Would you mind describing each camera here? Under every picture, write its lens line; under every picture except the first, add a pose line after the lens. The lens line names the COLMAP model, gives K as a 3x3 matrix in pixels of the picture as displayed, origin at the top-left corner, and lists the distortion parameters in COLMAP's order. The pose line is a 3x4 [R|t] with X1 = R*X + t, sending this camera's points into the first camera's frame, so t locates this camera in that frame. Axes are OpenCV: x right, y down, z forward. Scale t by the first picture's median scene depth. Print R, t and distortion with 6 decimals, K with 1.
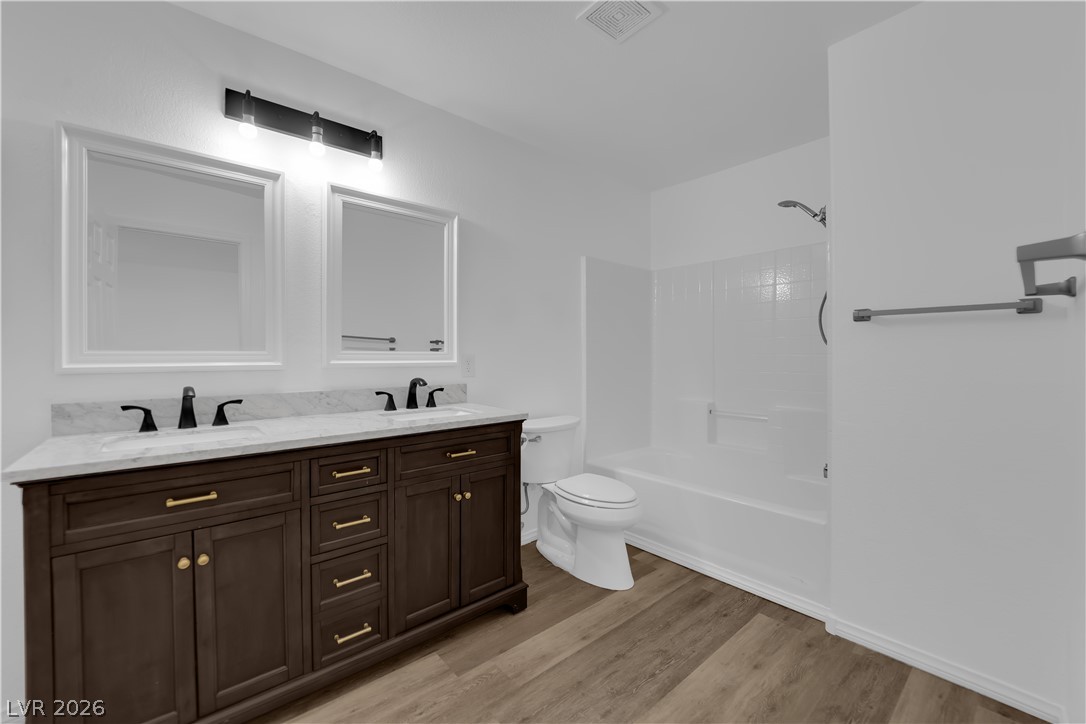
lens RADIAL K [[433.7, 0, 569.9], [0, 433.7, 361.5], [0, 0, 1]] dist [-0.013655, -0.001864]
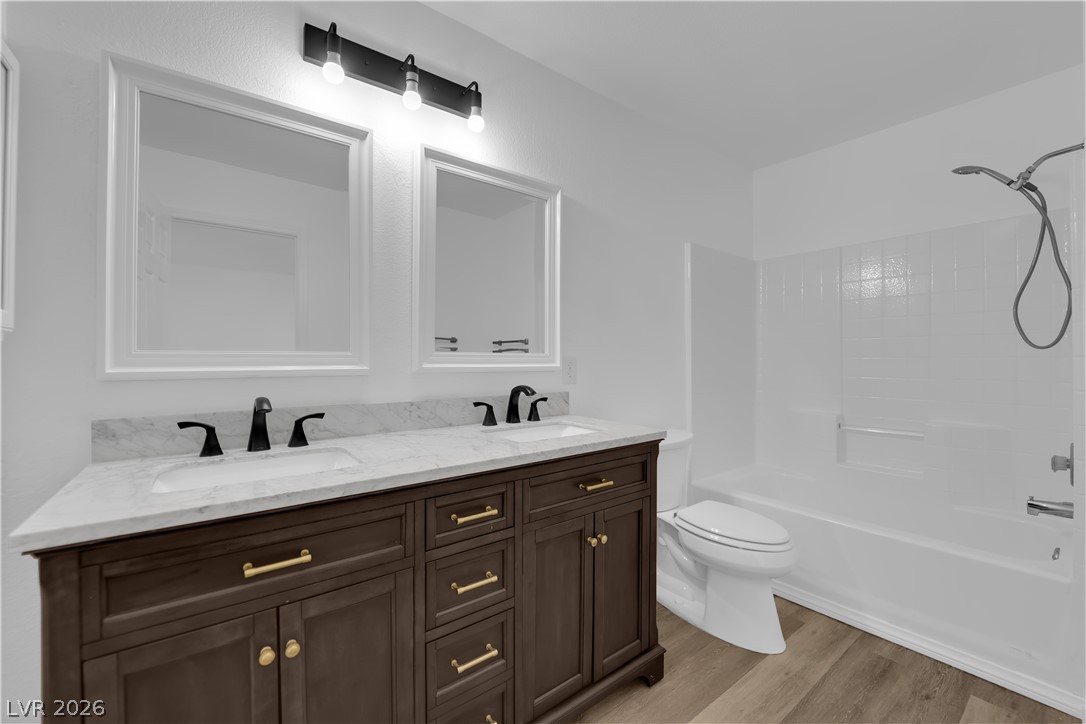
lens RADIAL K [[433.7, 0, 570.7], [0, 433.7, 361.5], [0, 0, 1]] dist [-0.013655, -0.001864]
pose [[0.998355, 0.003223, -0.057249, -0.245458], [-0.003606, 0.999972, -0.006591, -0.002003], [0.057226, 0.006786, 0.998338, 0.218163]]
